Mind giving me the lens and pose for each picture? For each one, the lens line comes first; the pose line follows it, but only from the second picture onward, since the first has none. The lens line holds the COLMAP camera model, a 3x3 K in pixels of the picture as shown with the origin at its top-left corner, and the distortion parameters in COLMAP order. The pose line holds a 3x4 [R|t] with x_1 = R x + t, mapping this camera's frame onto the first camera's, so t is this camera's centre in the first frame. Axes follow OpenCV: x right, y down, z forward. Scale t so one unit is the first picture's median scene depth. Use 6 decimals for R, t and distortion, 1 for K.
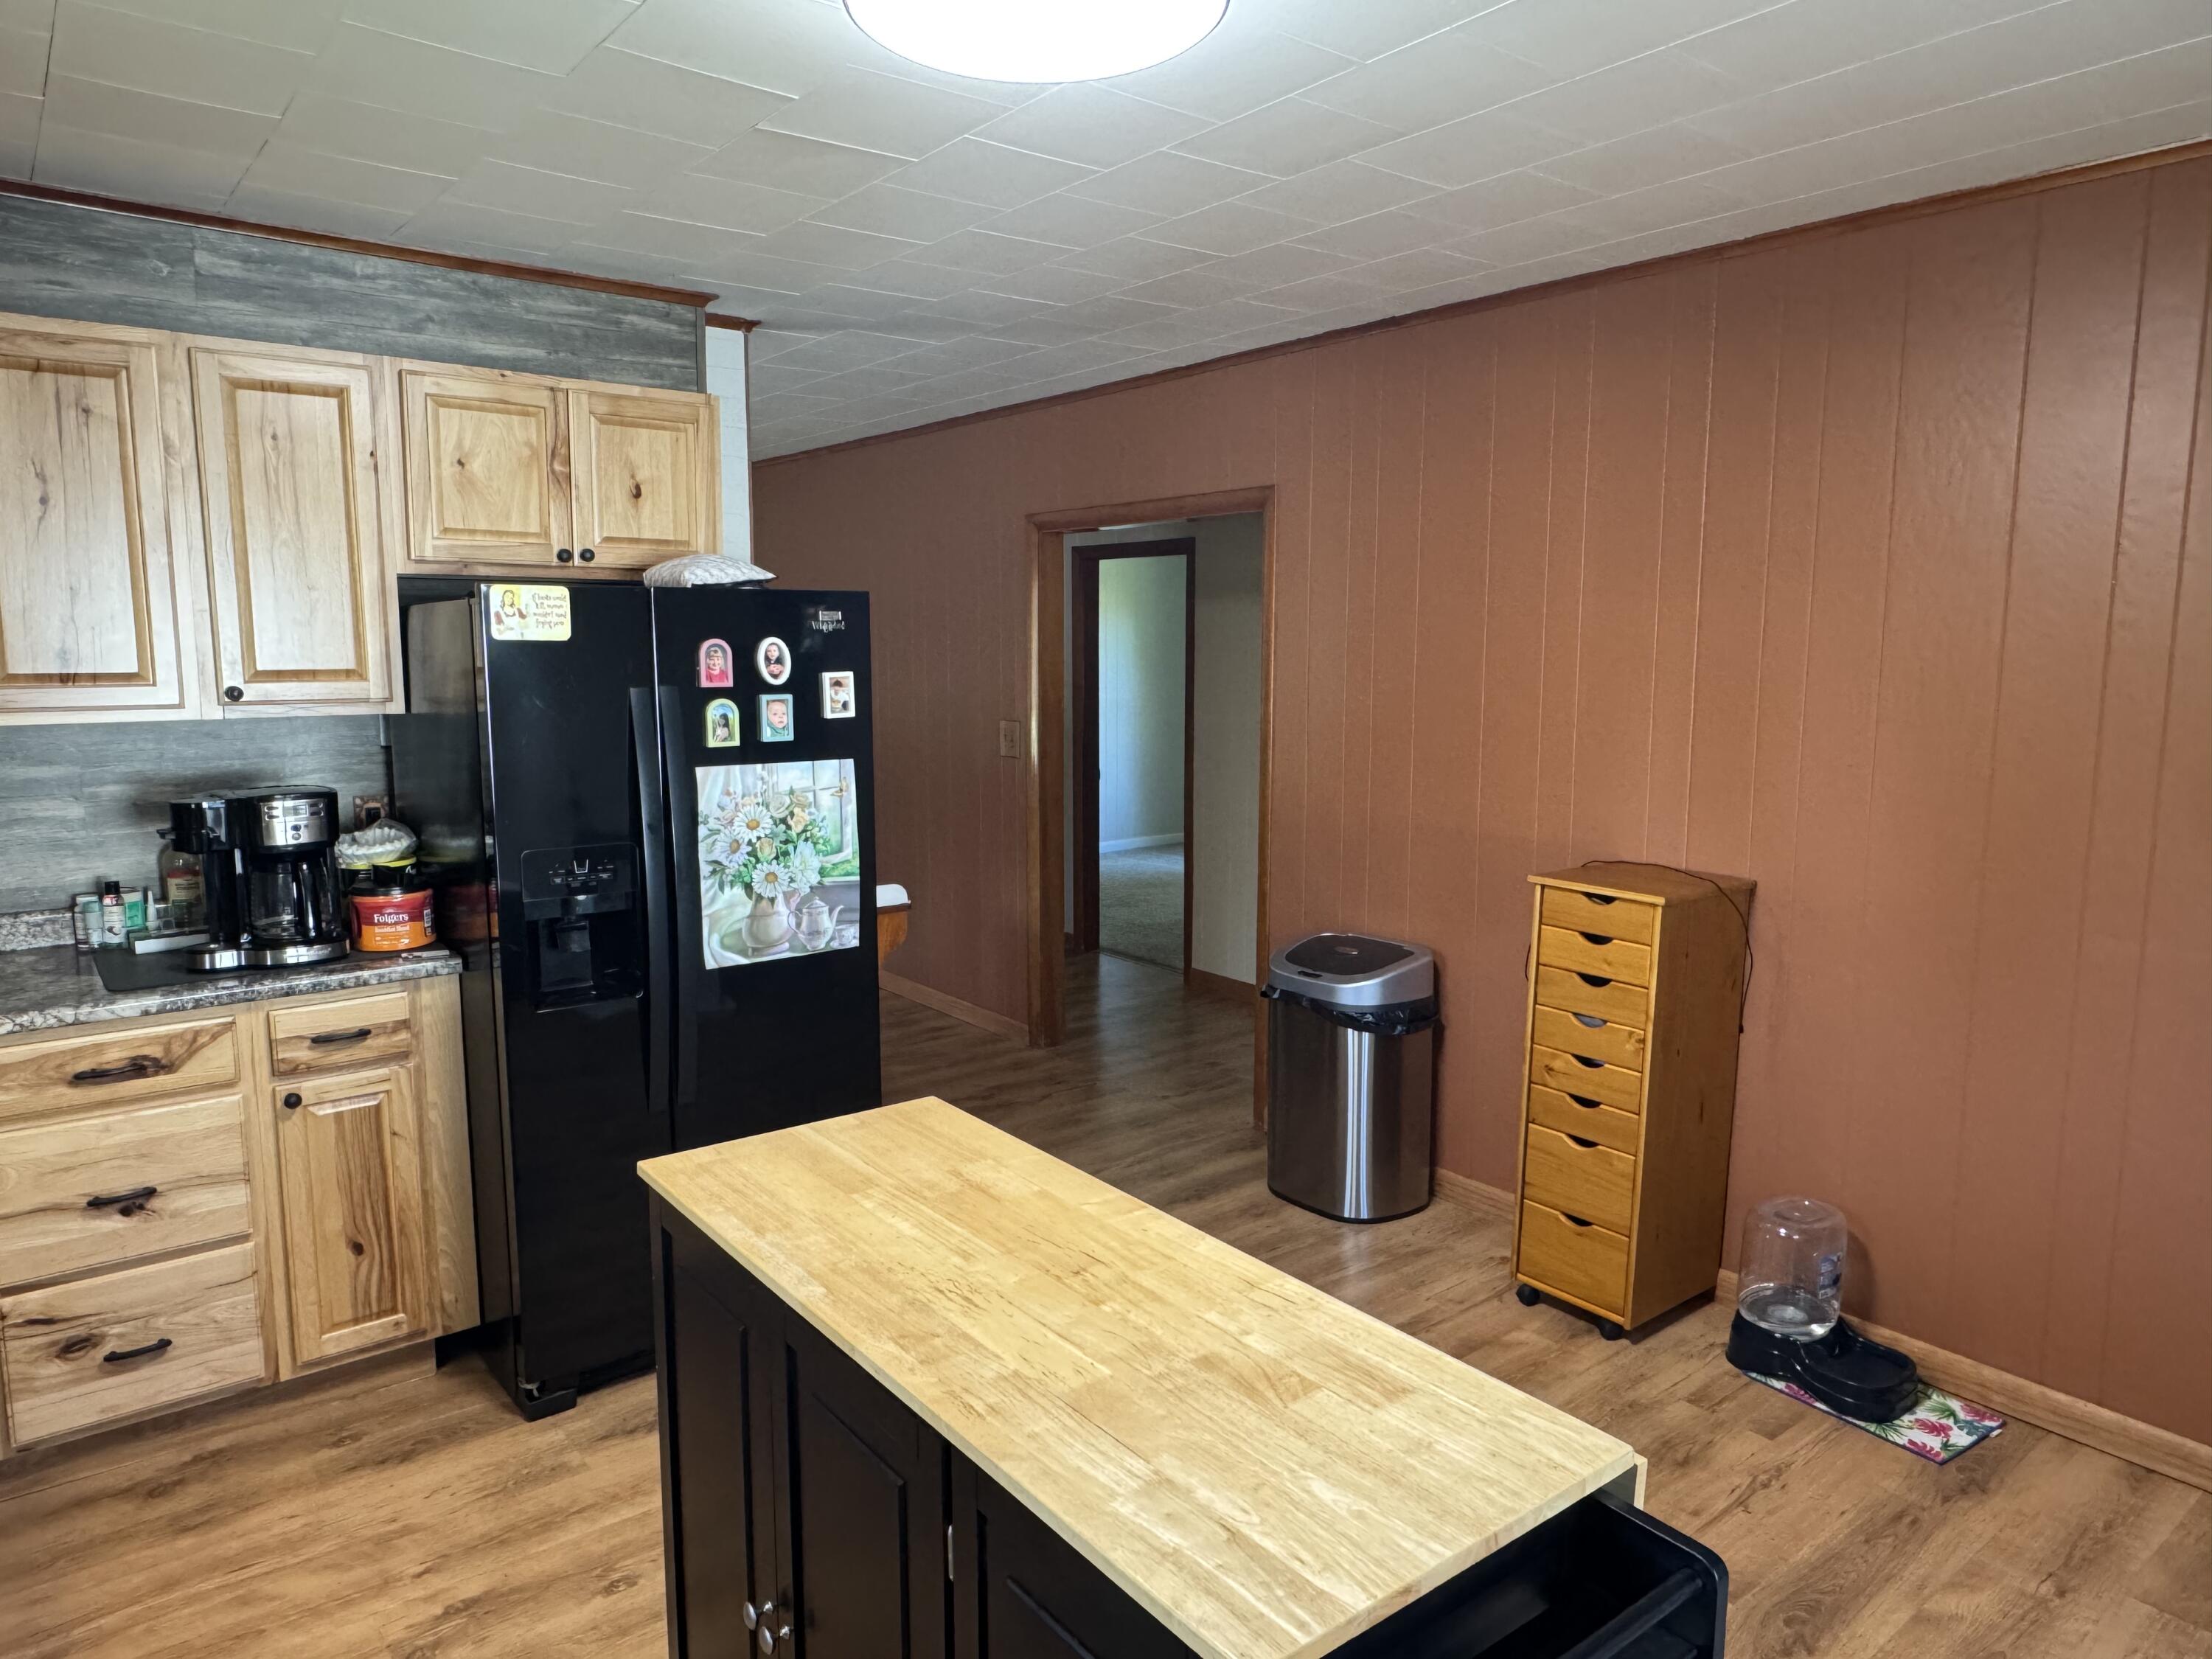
lens RADIAL K [[1411.5, 0, 1098.9], [0, 1411.5, 821.8], [0, 0, 1]] dist [-0.003710, 0.002846]
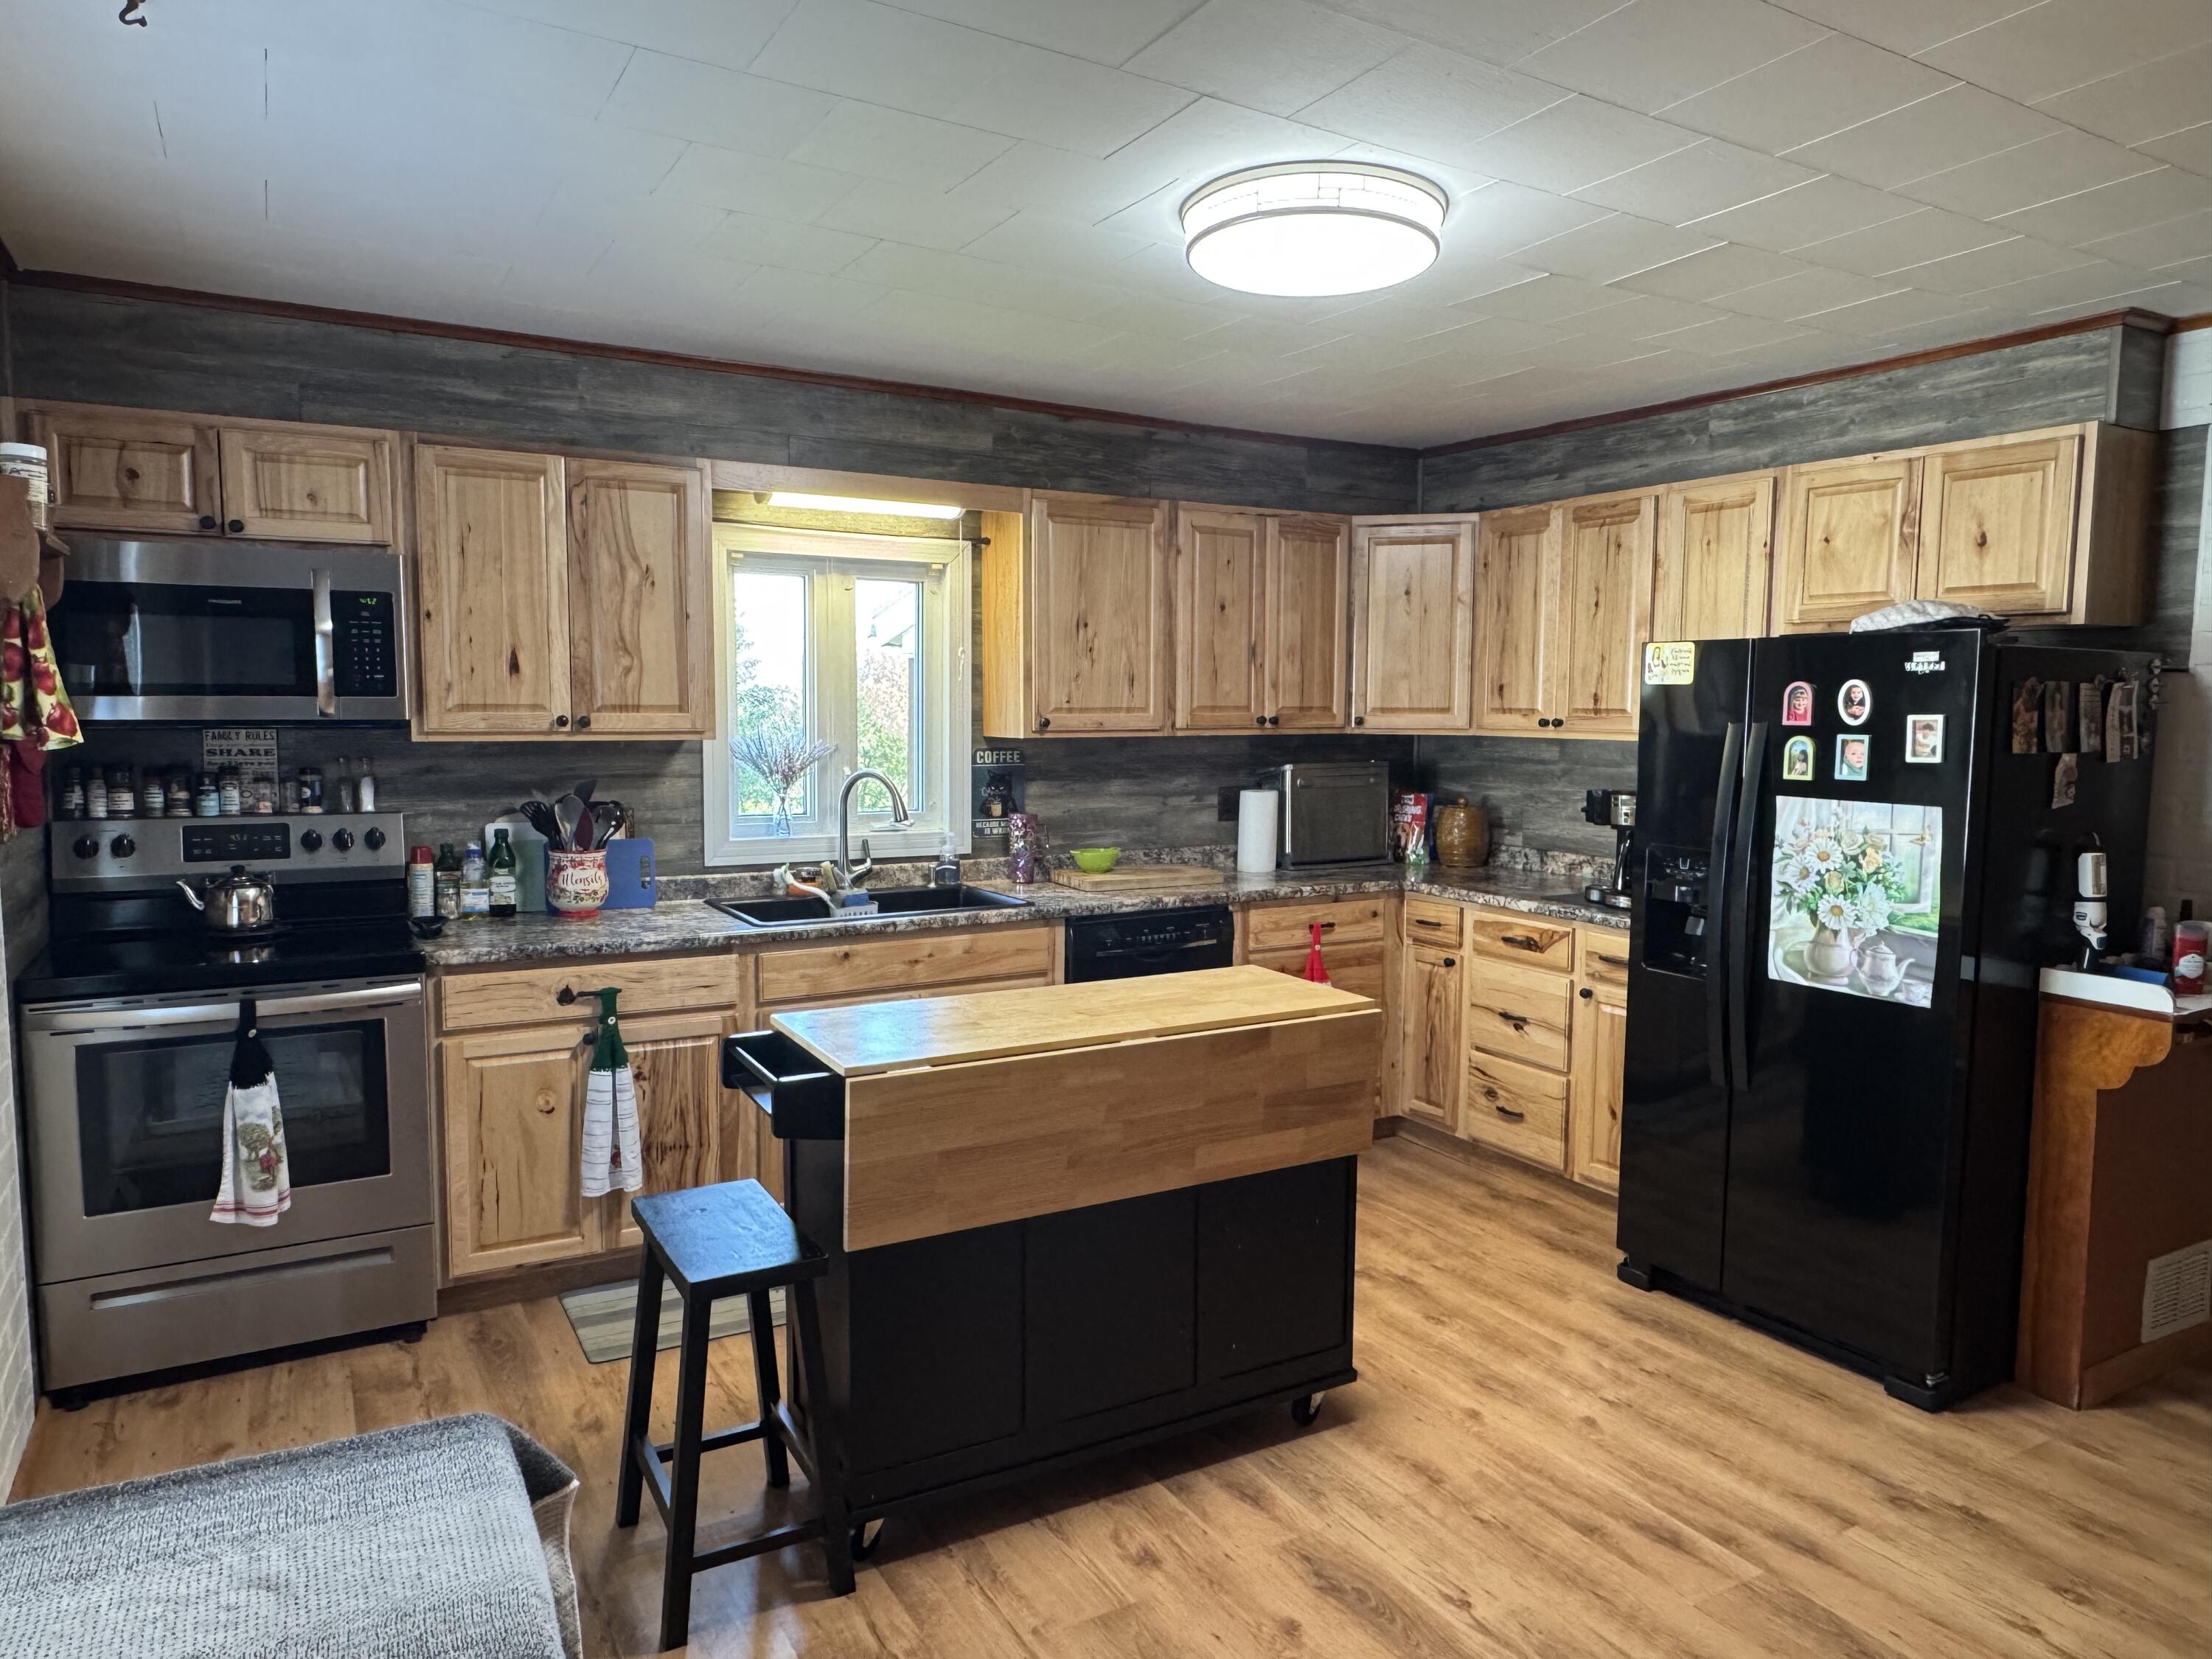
lens RADIAL K [[1411.5, 0, 1100.7], [0, 1411.5, 830.2], [0, 0, 1]] dist [-0.003710, 0.002846]
pose [[-0.141090, 0.087823, -0.986094, 0.870102], [-0.134549, 0.985114, 0.106987, -0.057475], [0.980811, 0.147773, -0.127174, 0.598550]]
